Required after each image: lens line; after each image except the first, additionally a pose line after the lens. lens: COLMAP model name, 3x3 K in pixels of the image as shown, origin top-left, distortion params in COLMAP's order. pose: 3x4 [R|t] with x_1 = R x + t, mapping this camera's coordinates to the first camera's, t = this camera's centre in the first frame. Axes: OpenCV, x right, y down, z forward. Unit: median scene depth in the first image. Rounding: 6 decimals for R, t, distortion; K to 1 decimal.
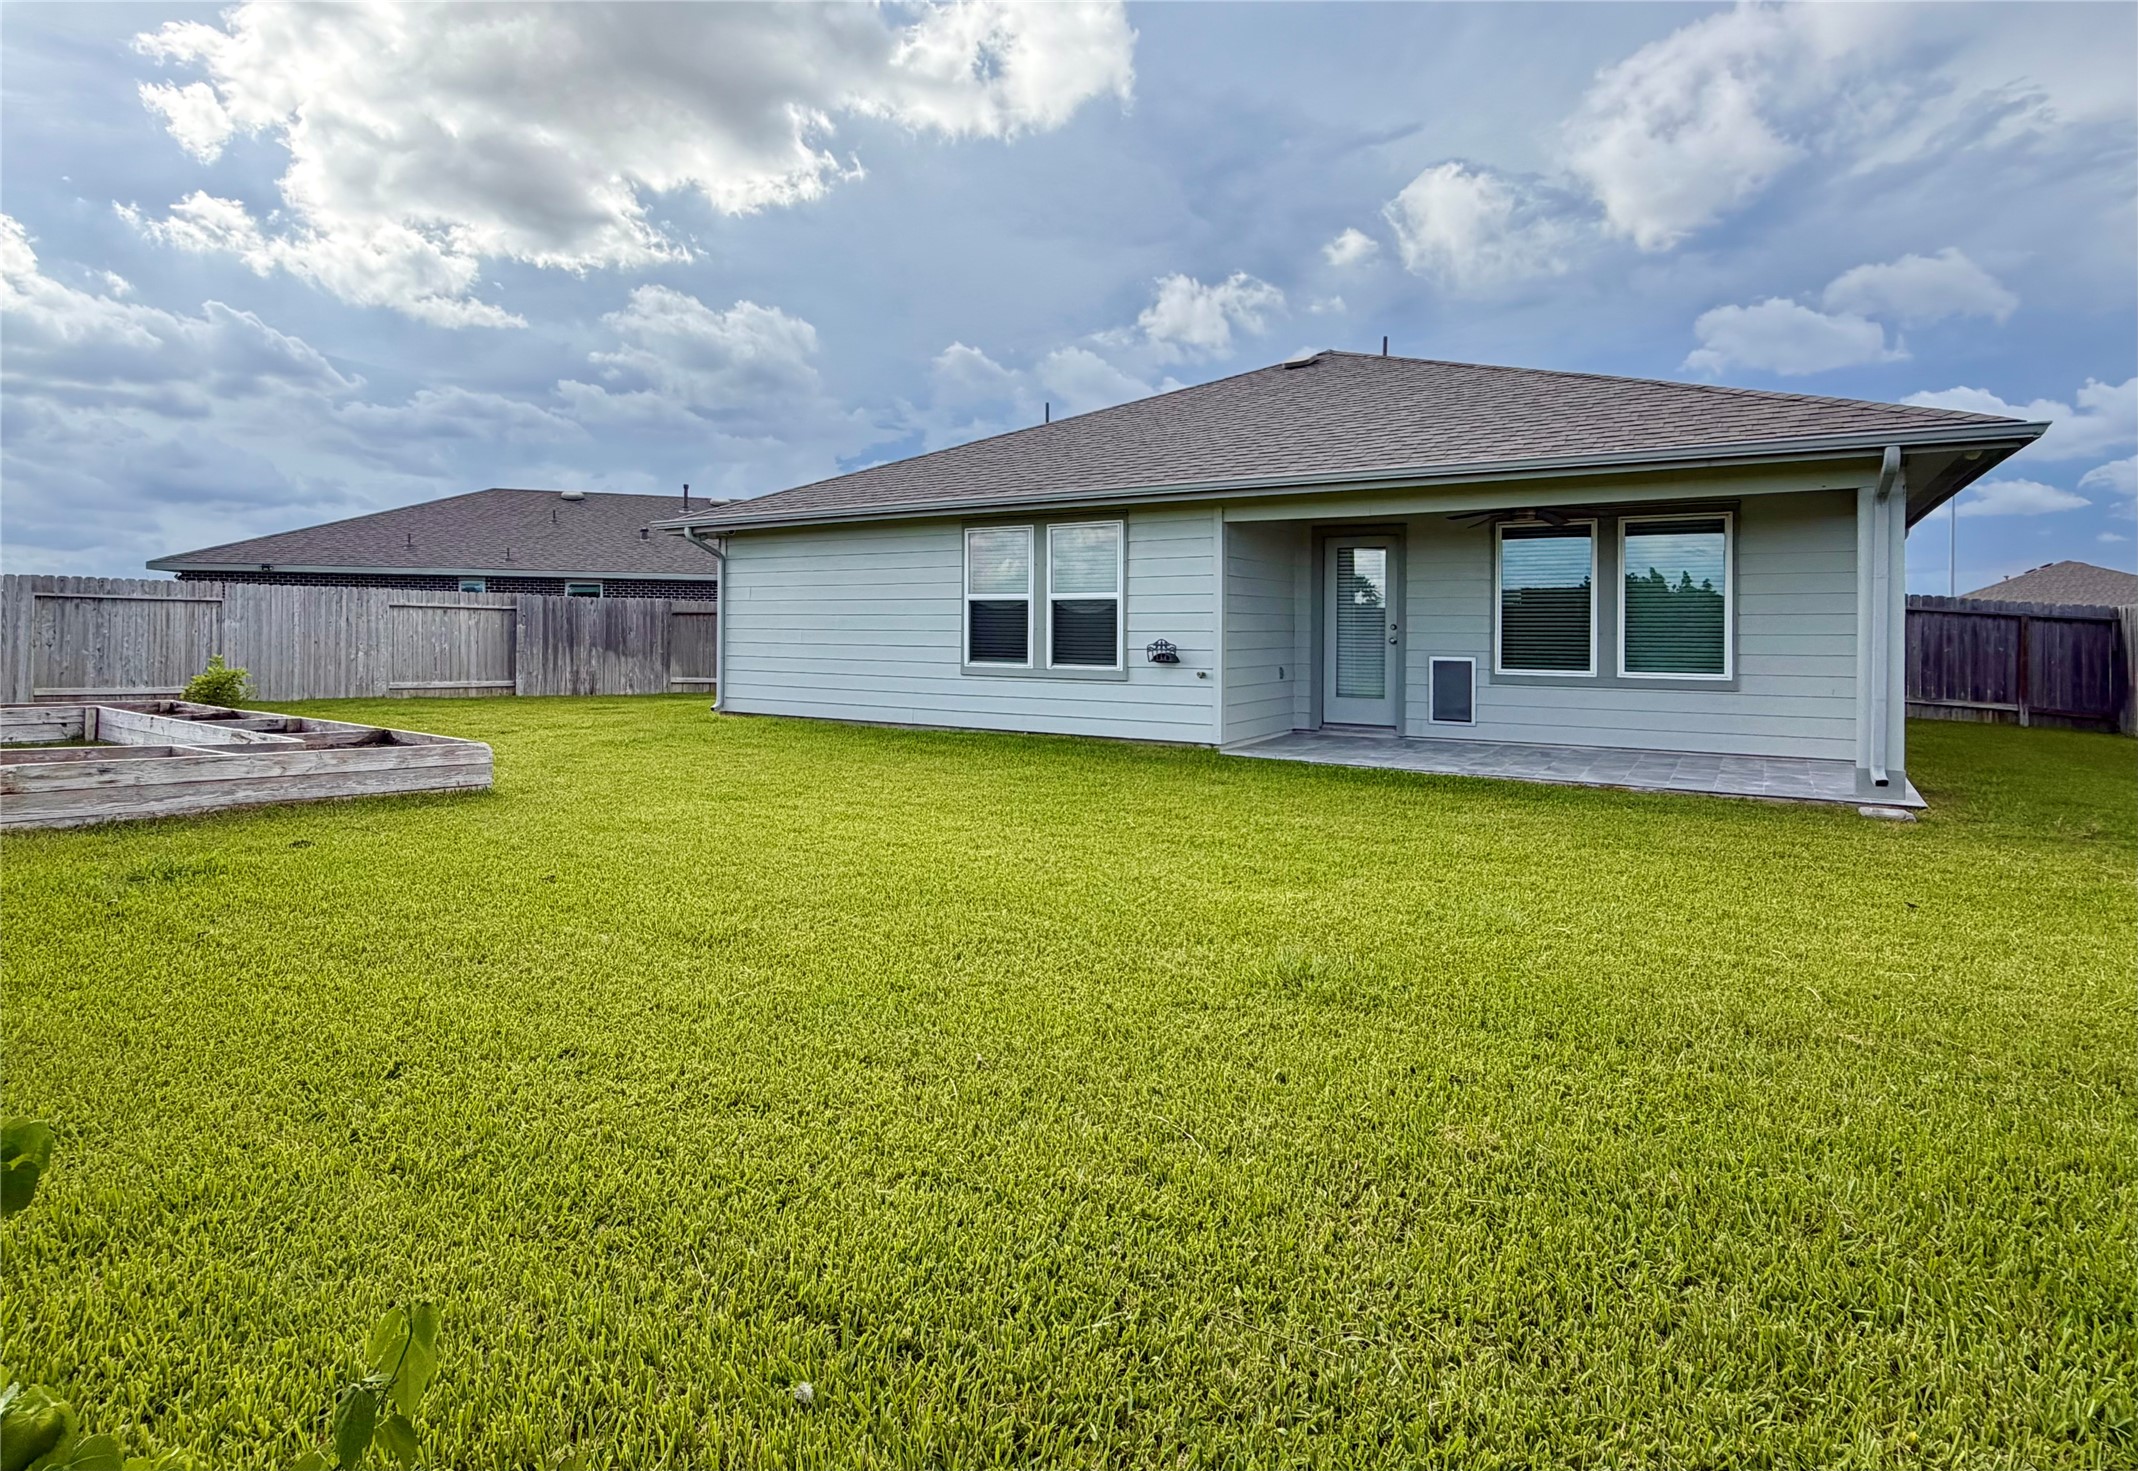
lens RADIAL K [[1058.4, 0, 1050.8], [0, 1058.4, 622.8], [0, 0, 1]] dist [0.024407, 0.000383]
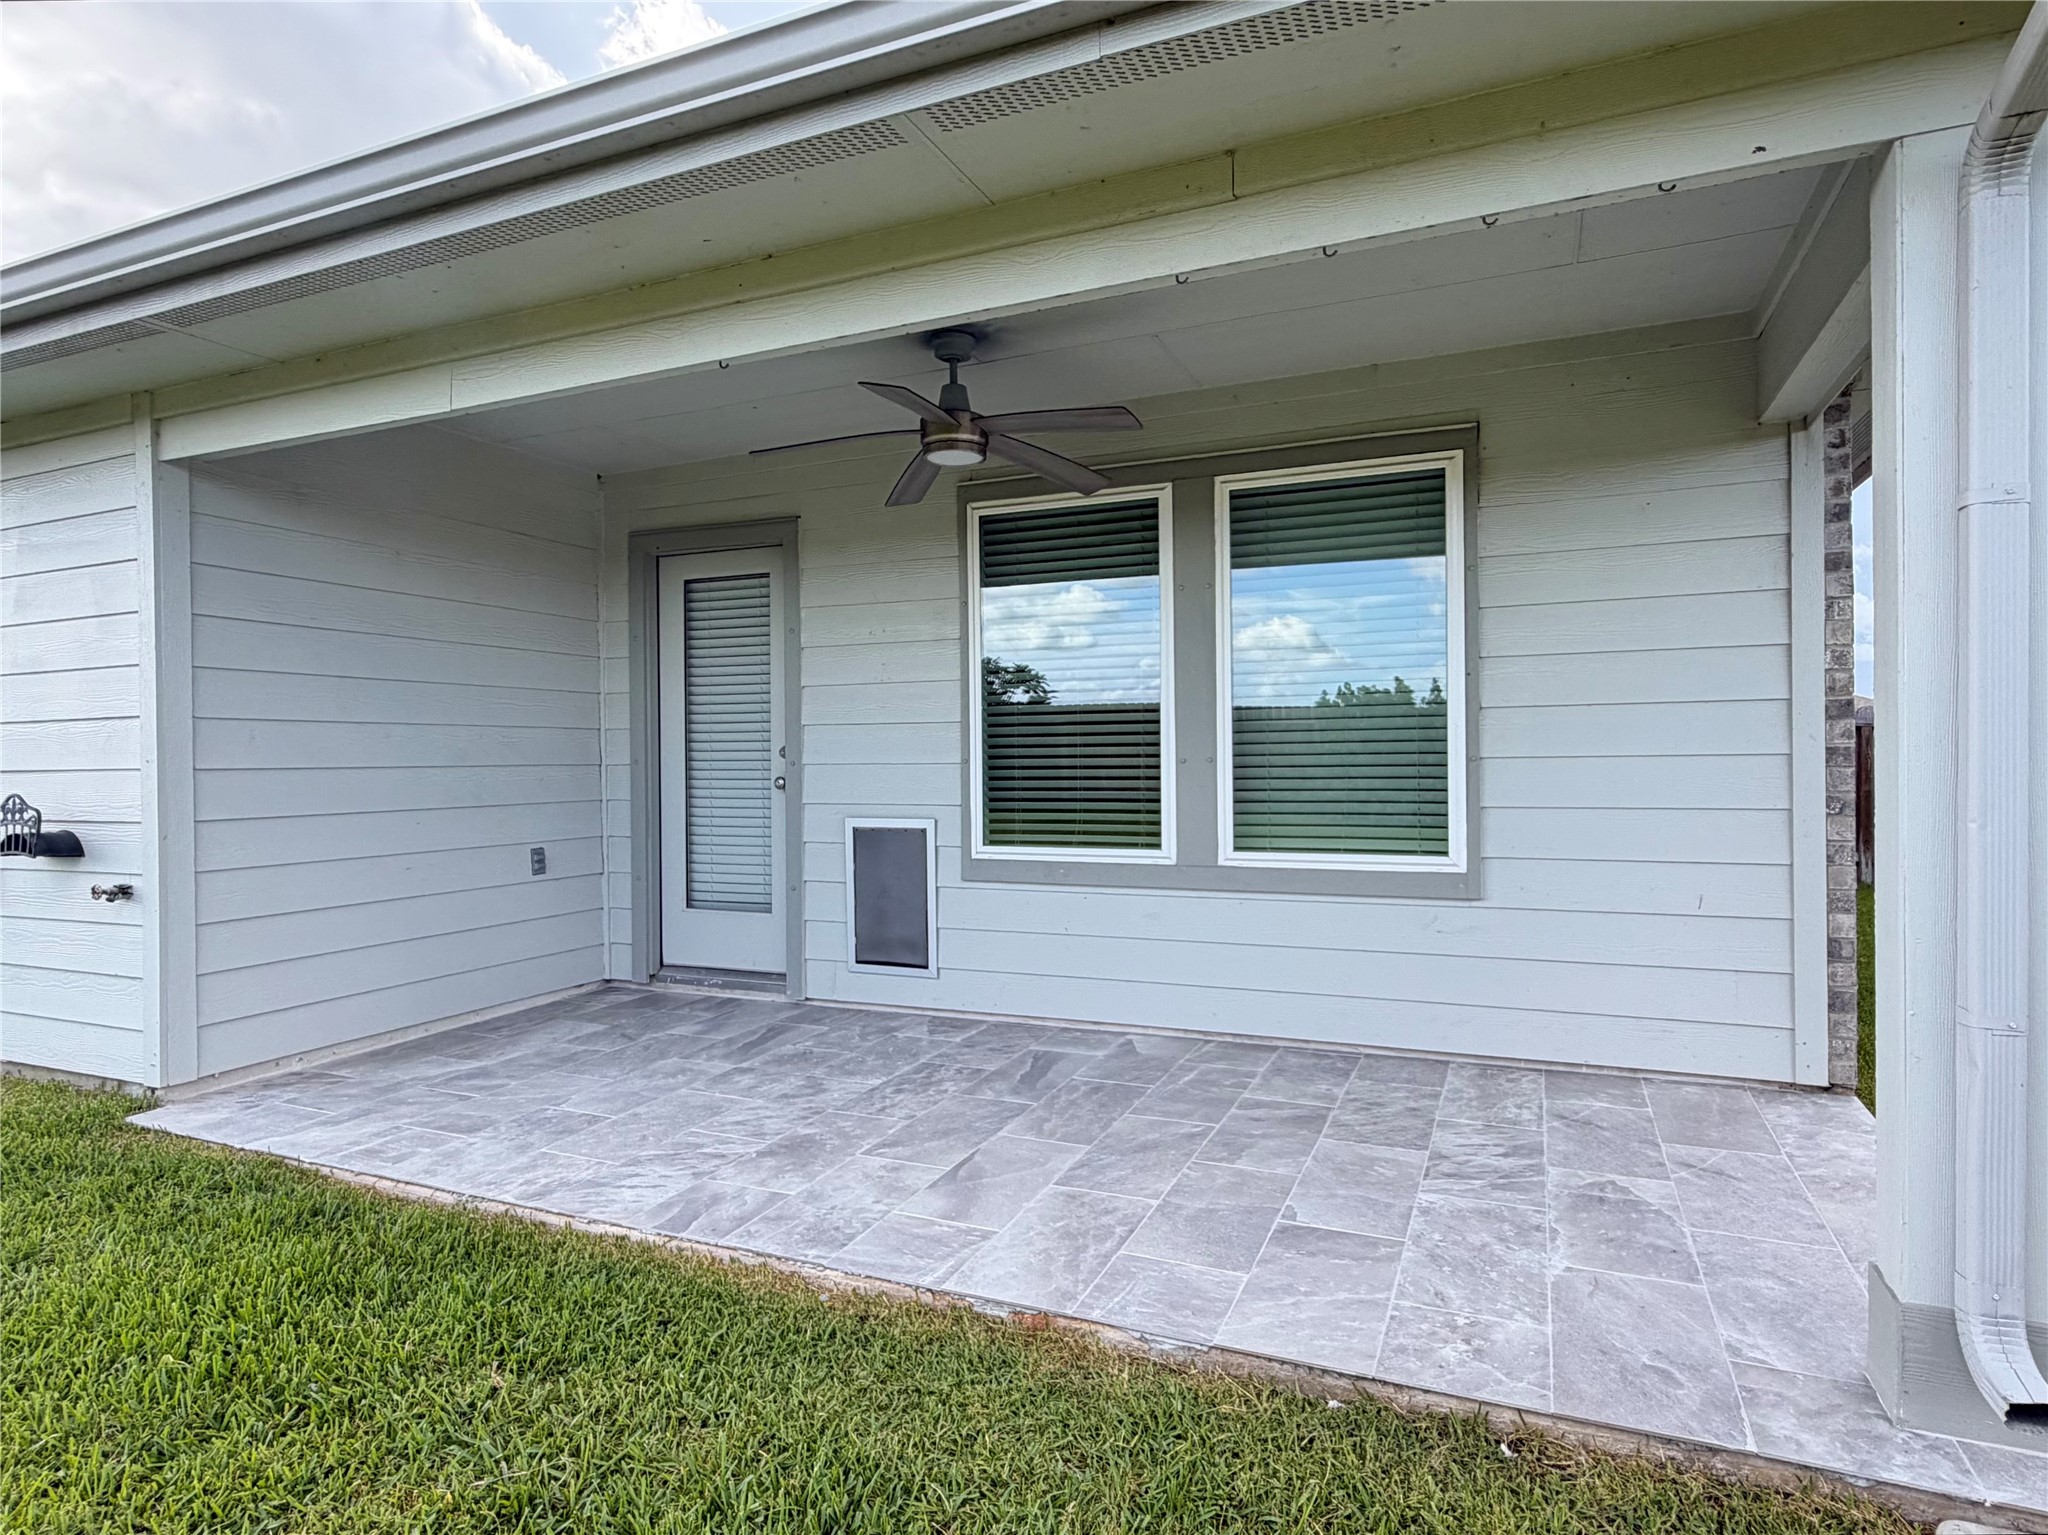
lens RADIAL K [[1090.7, 0, 1033.2], [0, 1090.7, 762.9], [0, 0, 1]] dist [-0.003142, -0.000737]
pose [[0.986086, -0.013805, 0.165664, 0.365053], [0.012916, 0.999896, 0.006438, 0.007375], [-0.165736, -0.004209, 0.986161, 0.555832]]
